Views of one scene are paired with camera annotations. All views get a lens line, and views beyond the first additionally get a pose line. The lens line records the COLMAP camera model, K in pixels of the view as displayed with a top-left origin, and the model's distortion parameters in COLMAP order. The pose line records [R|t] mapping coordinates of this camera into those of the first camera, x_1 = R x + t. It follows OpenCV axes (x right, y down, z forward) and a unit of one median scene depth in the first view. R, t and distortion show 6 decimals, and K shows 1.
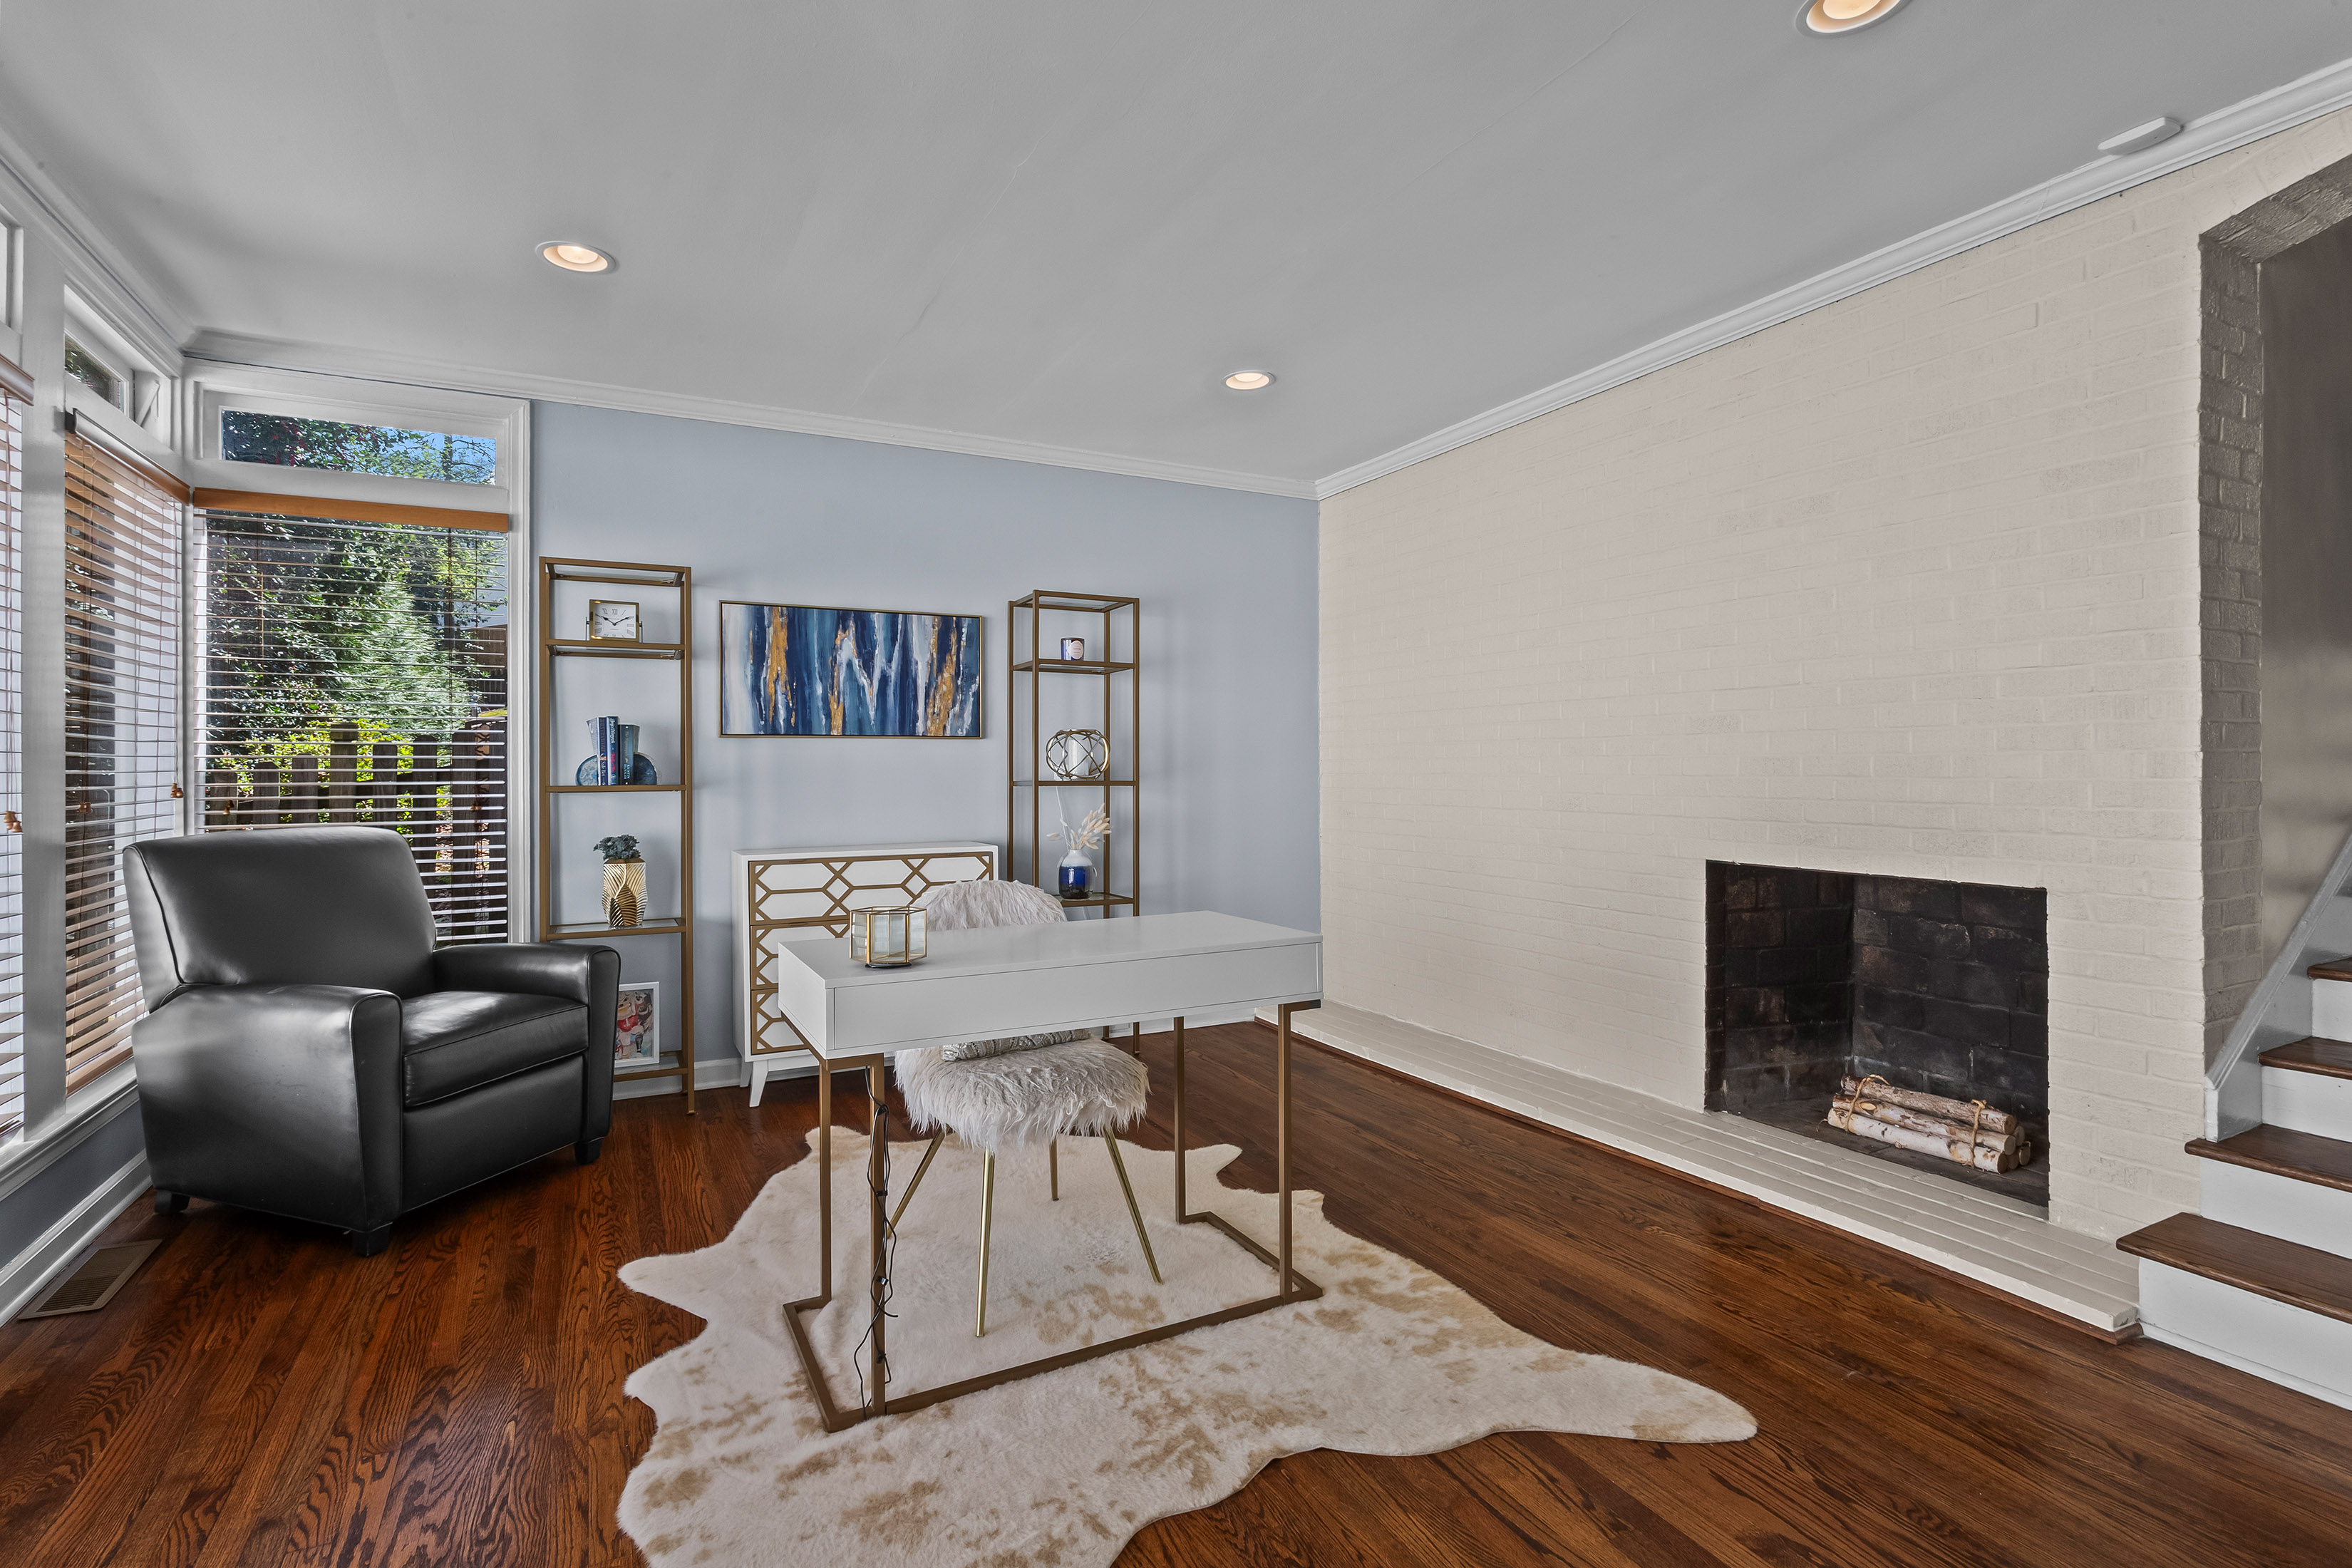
lens RADIAL K [[1119.6, 0, 1162.9], [0, 1119.6, 772.4], [0, 0, 1]] dist [-0.002219, -0.000078]
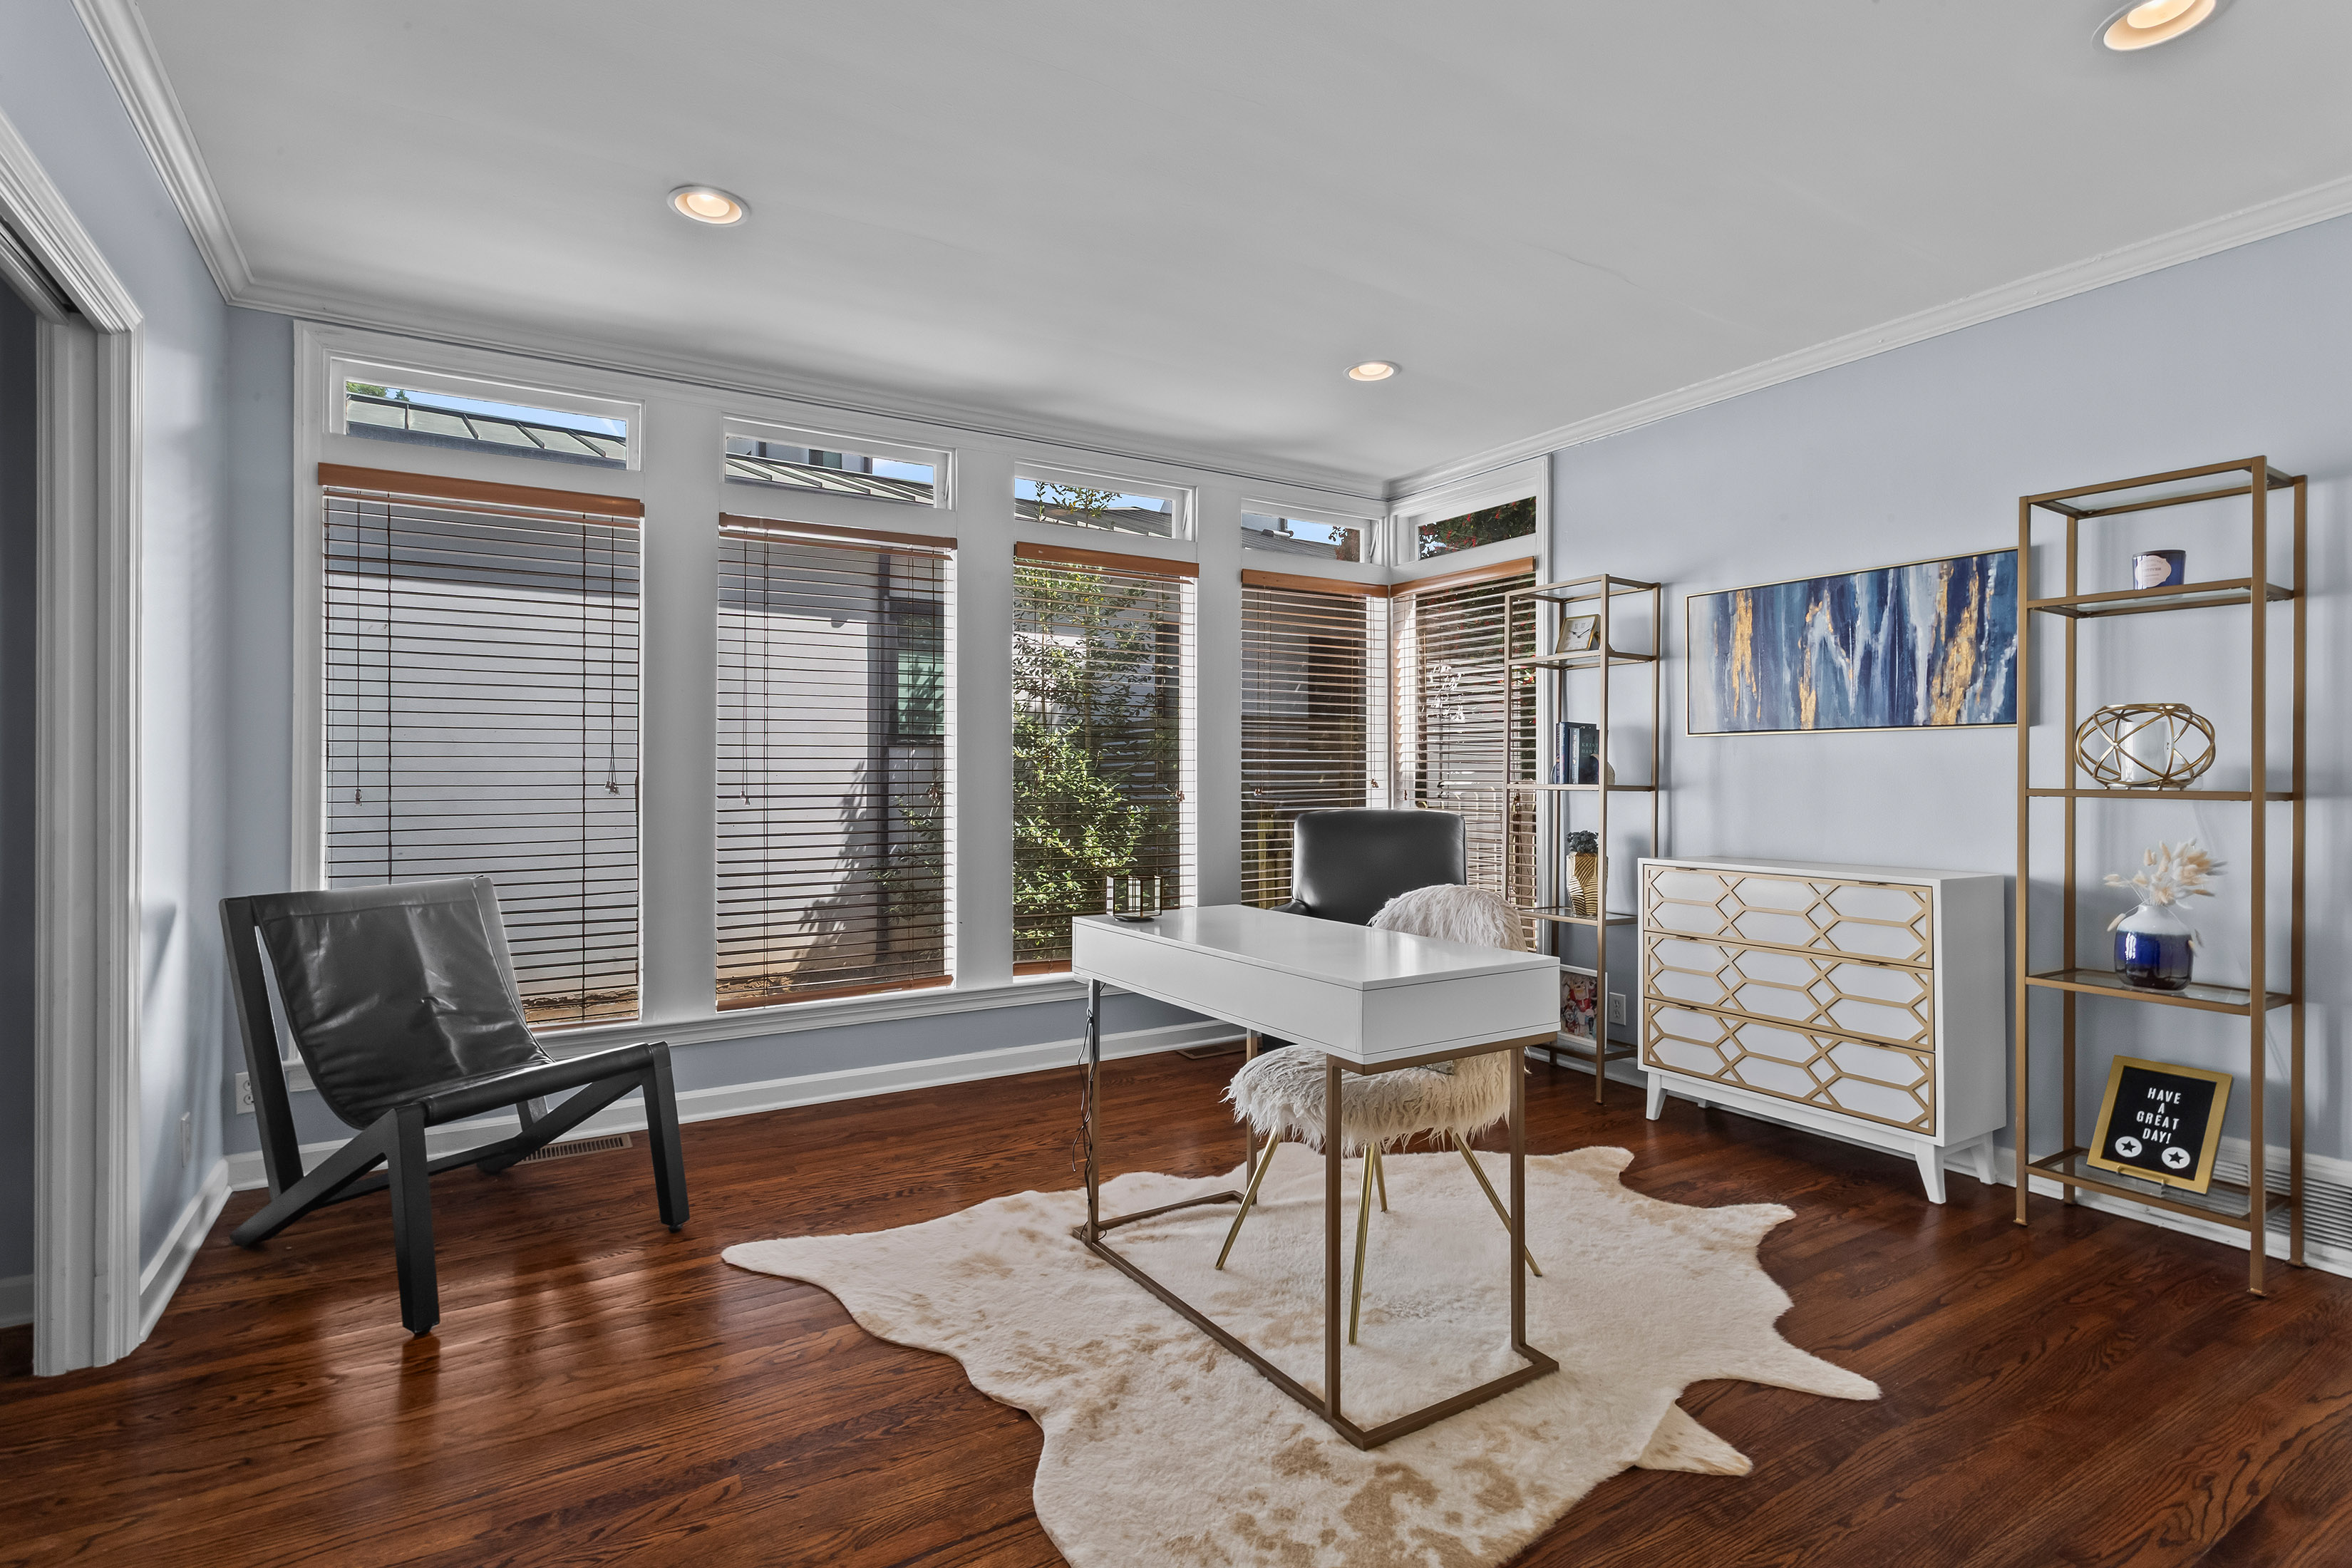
lens RADIAL K [[1119.6, 0, 1162.9], [0, 1119.6, 772.4], [0, 0, 1]] dist [-0.002219, -0.000078]
pose [[0.075254, 0.001976, -0.997162, 0.546274], [-0.003696, 0.999992, 0.001702, -0.000912], [0.997158, 0.003557, 0.075261, 0.485364]]
